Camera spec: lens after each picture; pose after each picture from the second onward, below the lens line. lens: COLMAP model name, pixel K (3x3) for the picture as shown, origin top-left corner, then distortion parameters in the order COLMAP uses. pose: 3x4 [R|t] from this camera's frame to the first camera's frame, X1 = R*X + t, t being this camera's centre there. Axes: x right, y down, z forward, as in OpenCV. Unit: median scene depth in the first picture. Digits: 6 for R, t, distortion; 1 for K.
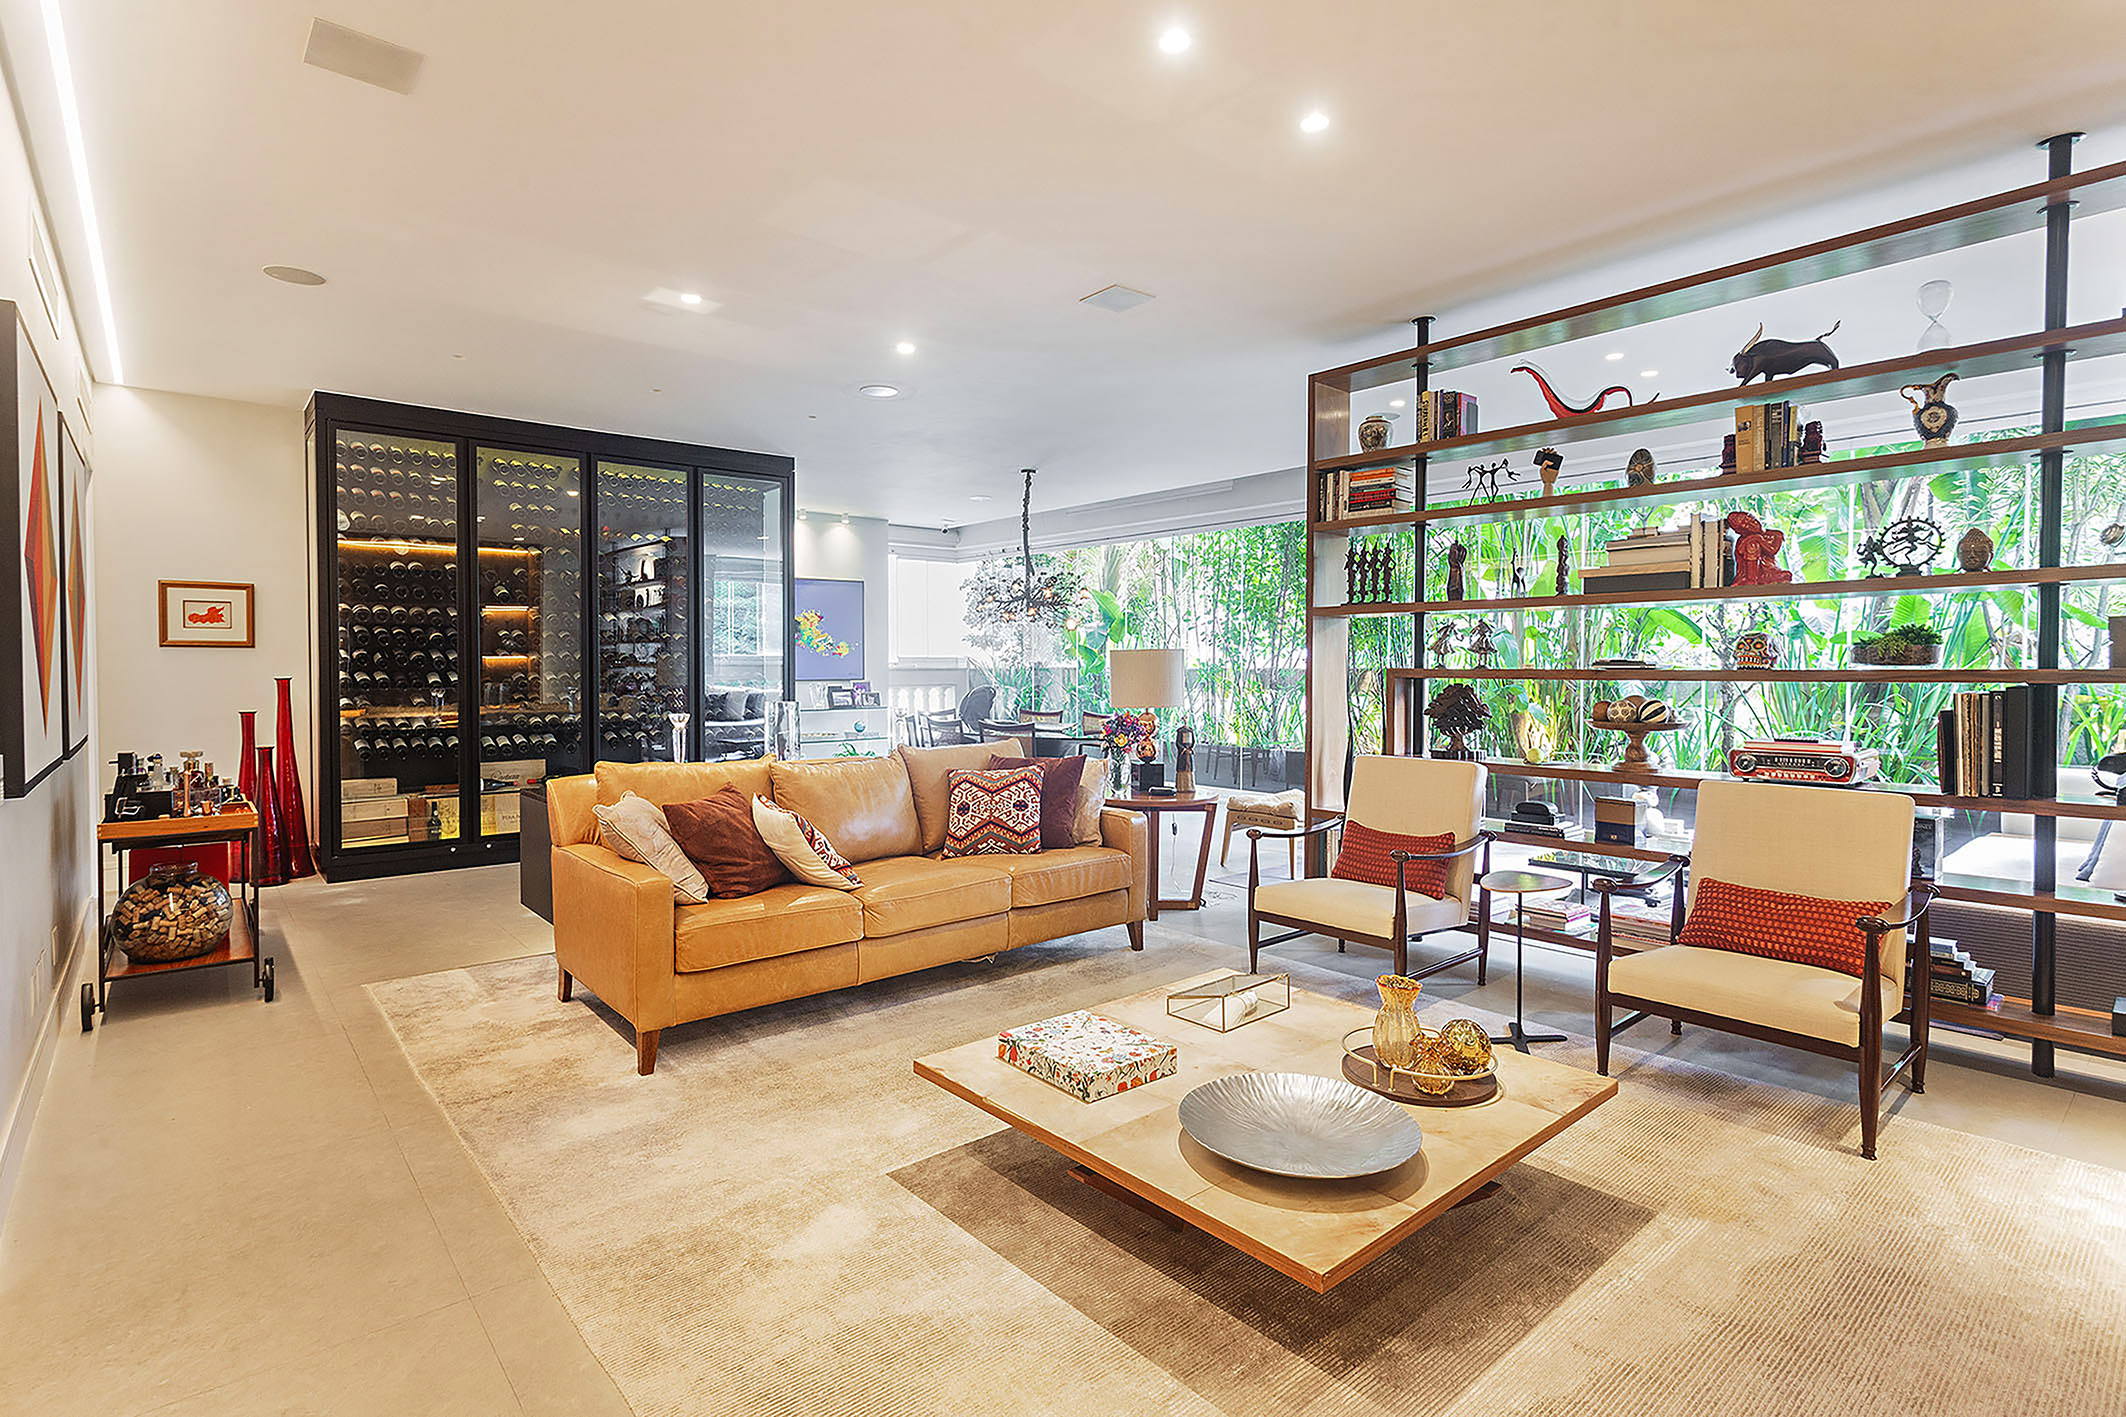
lens RADIAL K [[1030.9, 0, 993.7], [0, 1030.9, 686.3], [0, 0, 1]] dist [0.002205, 0.001121]
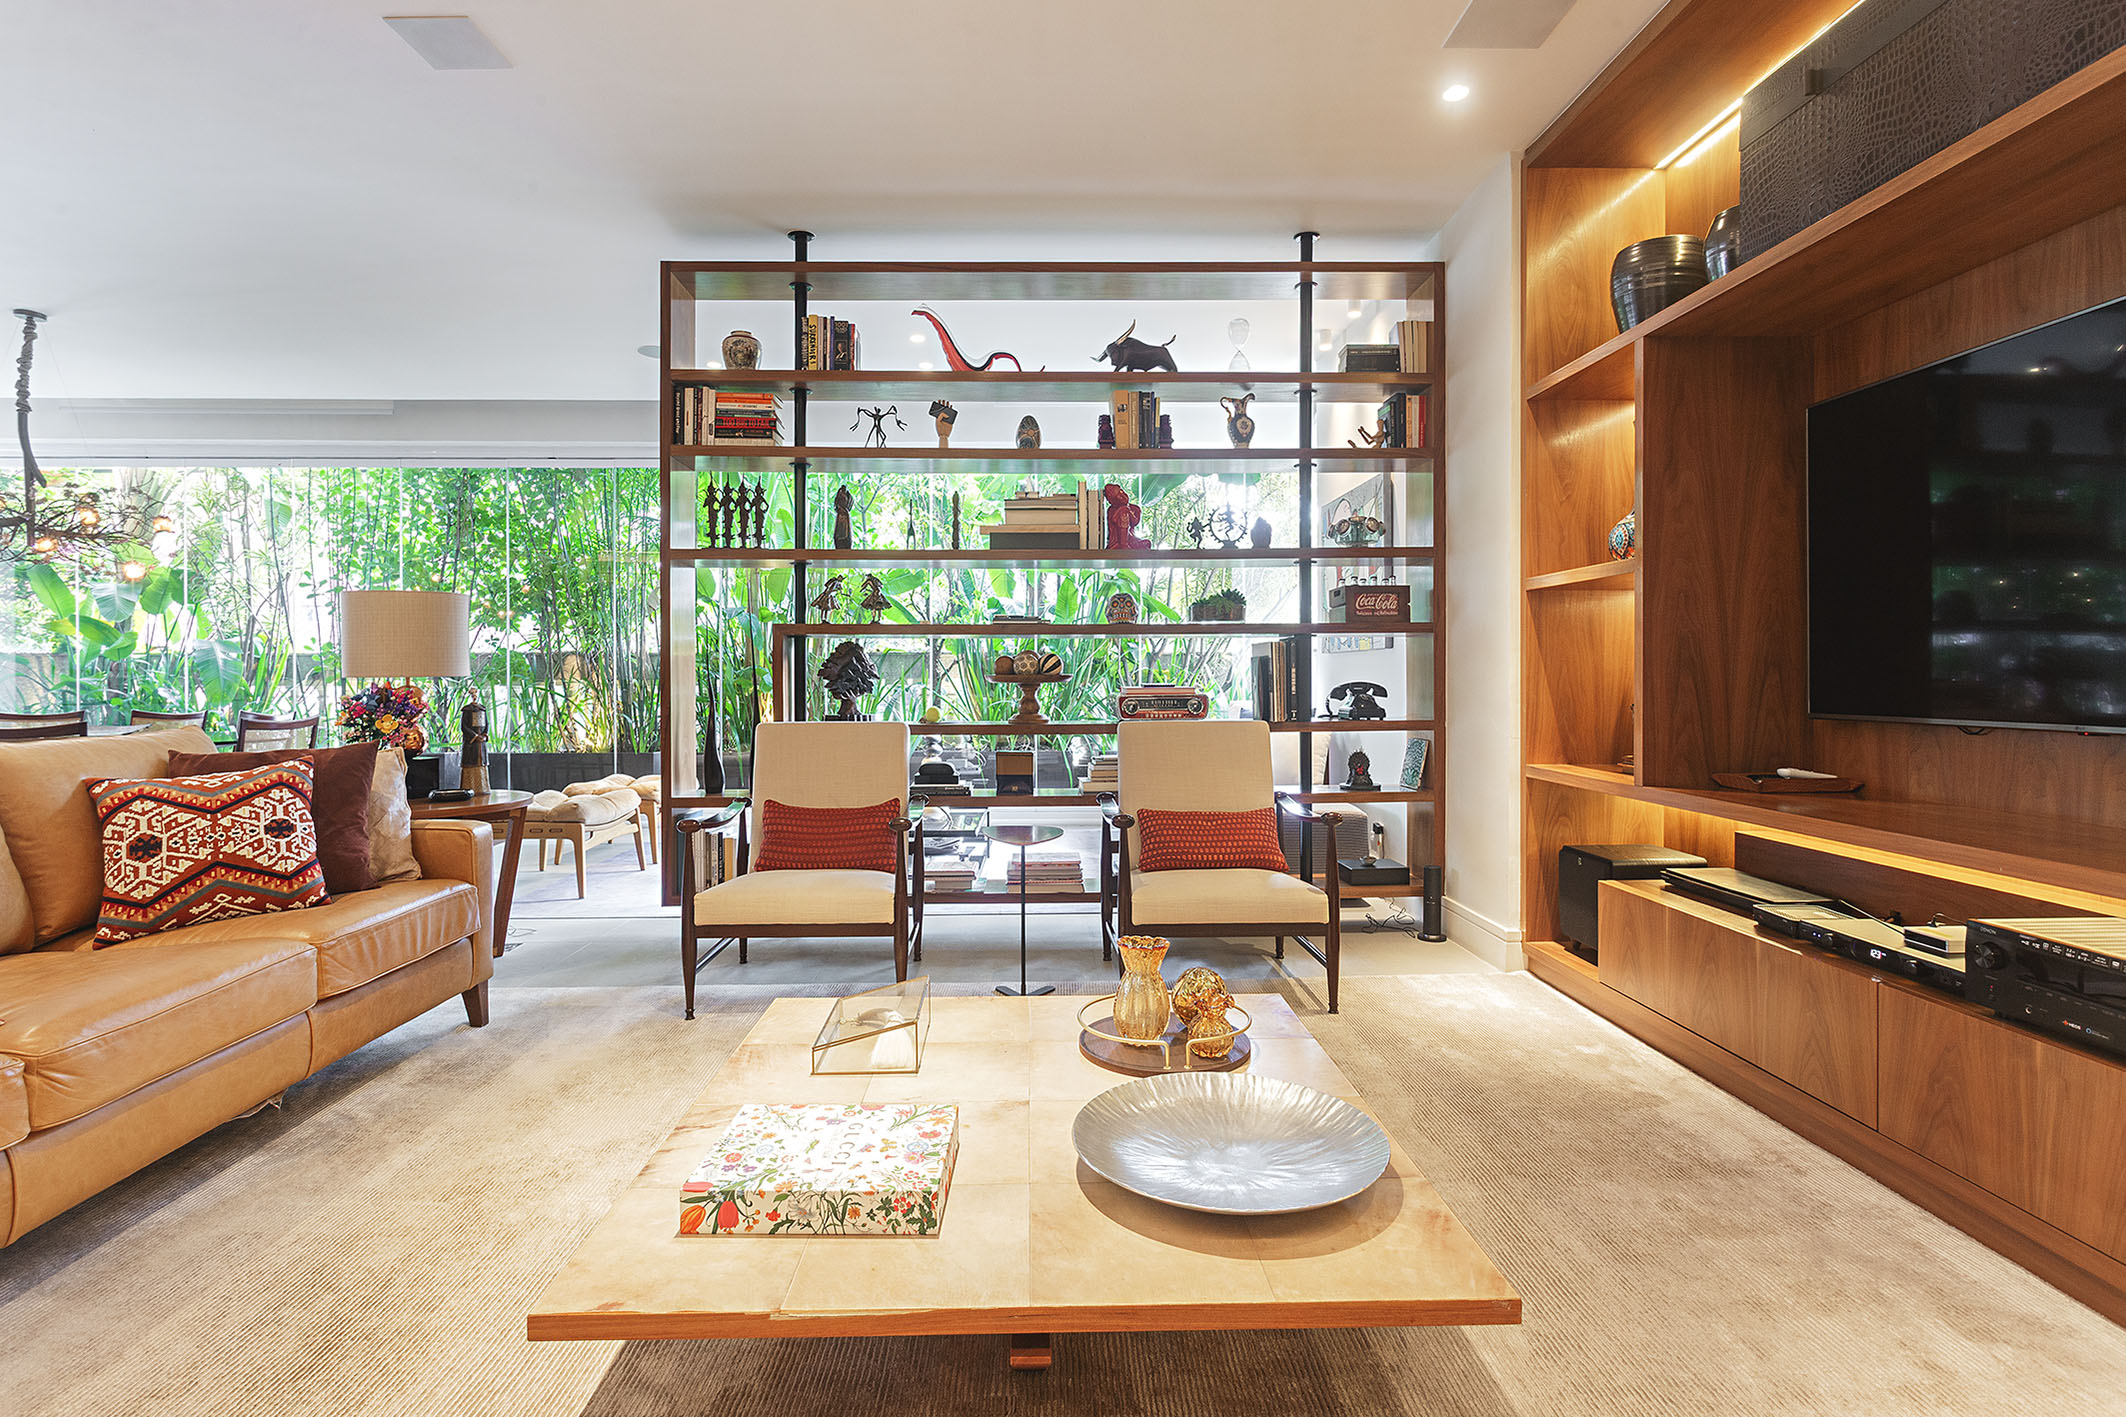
lens RADIAL K [[1051.5, 0, 1061.6], [0, 1051.5, 680.2], [0, 0, 1]] dist [0.000884, 0.000060]
pose [[0.609007, -0.000938, 0.793164, -0.177397], [0.014631, 0.999842, -0.010051, 0.044438], [-0.793030, 0.017726, 0.608925, 0.286087]]
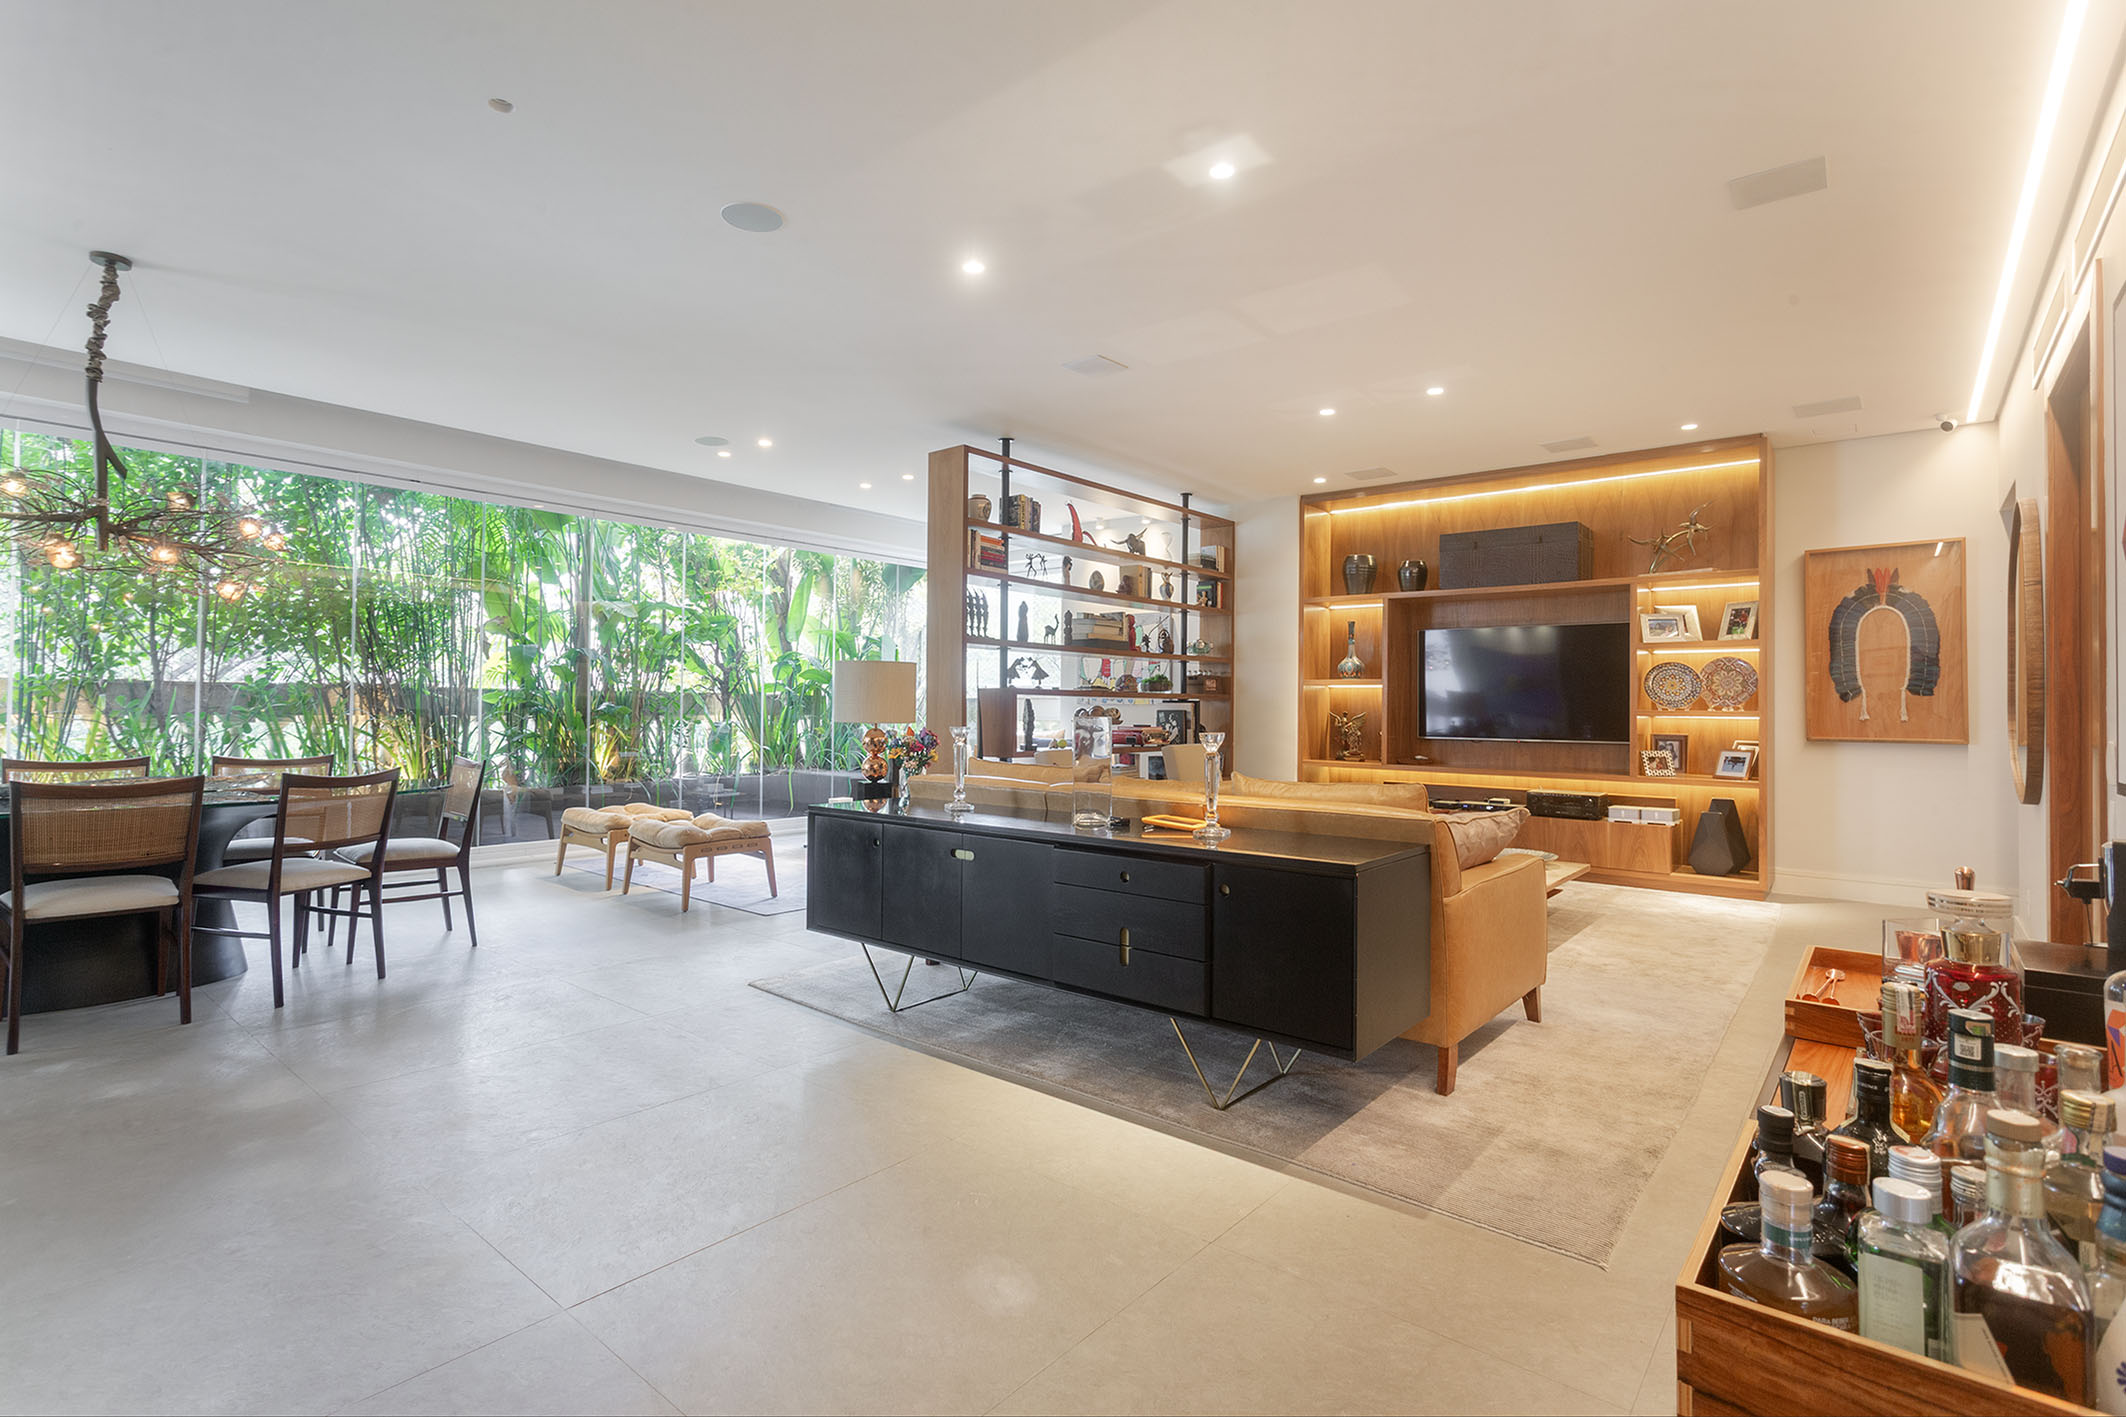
lens RADIAL K [[1030.9, 0, 993.7], [0, 1030.9, 686.3], [0, 0, 1]] dist [0.002205, 0.001121]
pose [[-0.174910, 0.021559, 0.984348, -1.001562], [0.007142, 0.999762, -0.020628, 0.009811], [-0.984558, 0.003422, -0.175022, 1.322810]]
